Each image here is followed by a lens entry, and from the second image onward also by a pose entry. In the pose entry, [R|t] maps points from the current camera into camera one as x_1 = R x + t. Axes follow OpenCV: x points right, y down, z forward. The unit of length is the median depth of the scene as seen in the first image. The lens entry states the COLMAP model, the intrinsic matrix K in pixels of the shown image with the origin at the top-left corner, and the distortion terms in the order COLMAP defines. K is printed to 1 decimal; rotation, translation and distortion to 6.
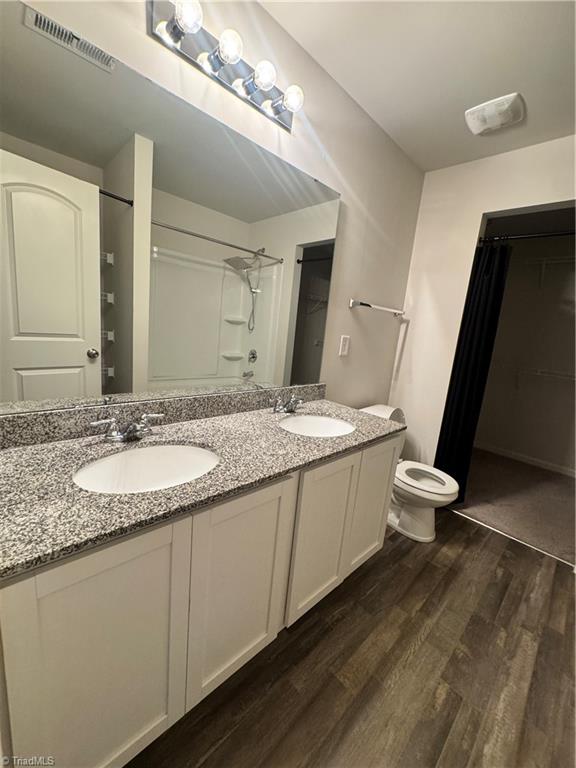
lens RADIAL K [[307.2, 0, 288.9], [0, 307.2, 384.3], [0, 0, 1]] dist [-0.003958, 0.001208]
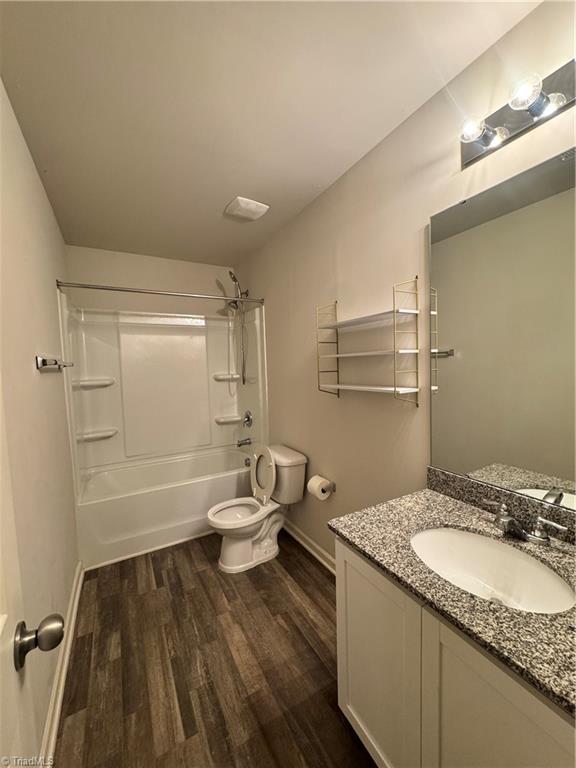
lens RADIAL K [[307.2, 0, 285.8], [0, 307.2, 382.0], [0, 0, 1]] dist [-0.003958, 0.001208]
pose [[0.259011, -0.162455, 0.952114, -0.531698], [0.234497, 0.966837, 0.101175, -0.189974], [-0.936976, 0.197063, 0.288516, 0.239075]]
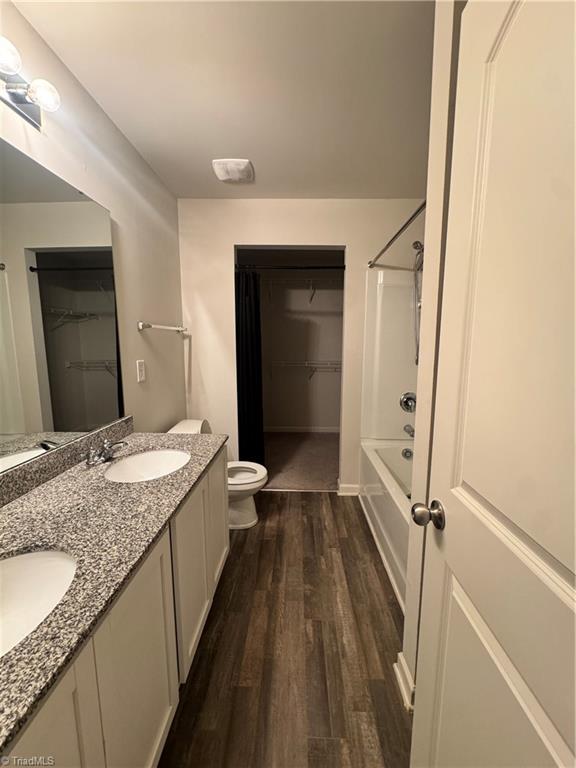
lens RADIAL K [[307.2, 0, 286.9], [0, 307.2, 384.8], [0, 0, 1]] dist [-0.003958, 0.001208]
pose [[0.717290, -0.190861, 0.670124, -0.179882], [0.196022, 0.978184, 0.068782, -0.080283], [-0.668633, 0.082022, 0.739055, 0.015065]]
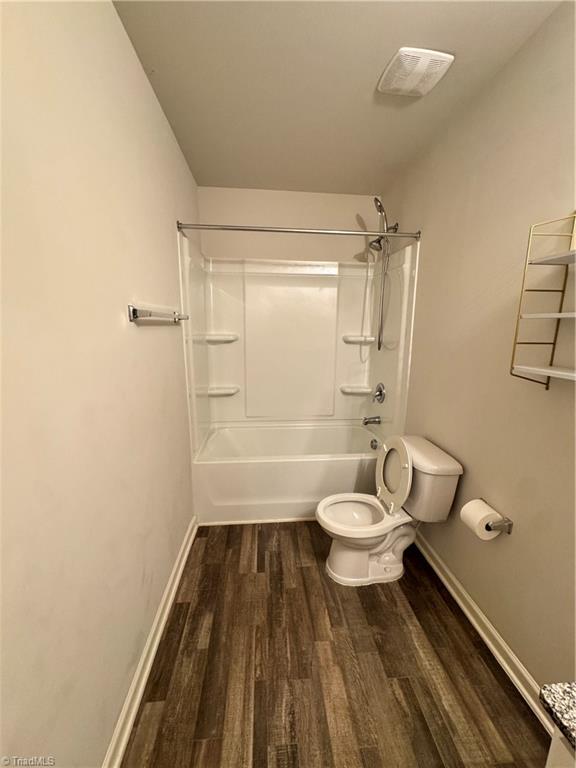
lens RADIAL K [[307.2, 0, 288.5], [0, 307.2, 384.2], [0, 0, 1]] dist [-0.003958, 0.001208]
pose [[0.633113, -0.239459, 0.736089, -0.197440], [0.197341, 0.969456, 0.145643, -0.188171], [-0.748481, 0.053052, 0.661031, 0.390490]]
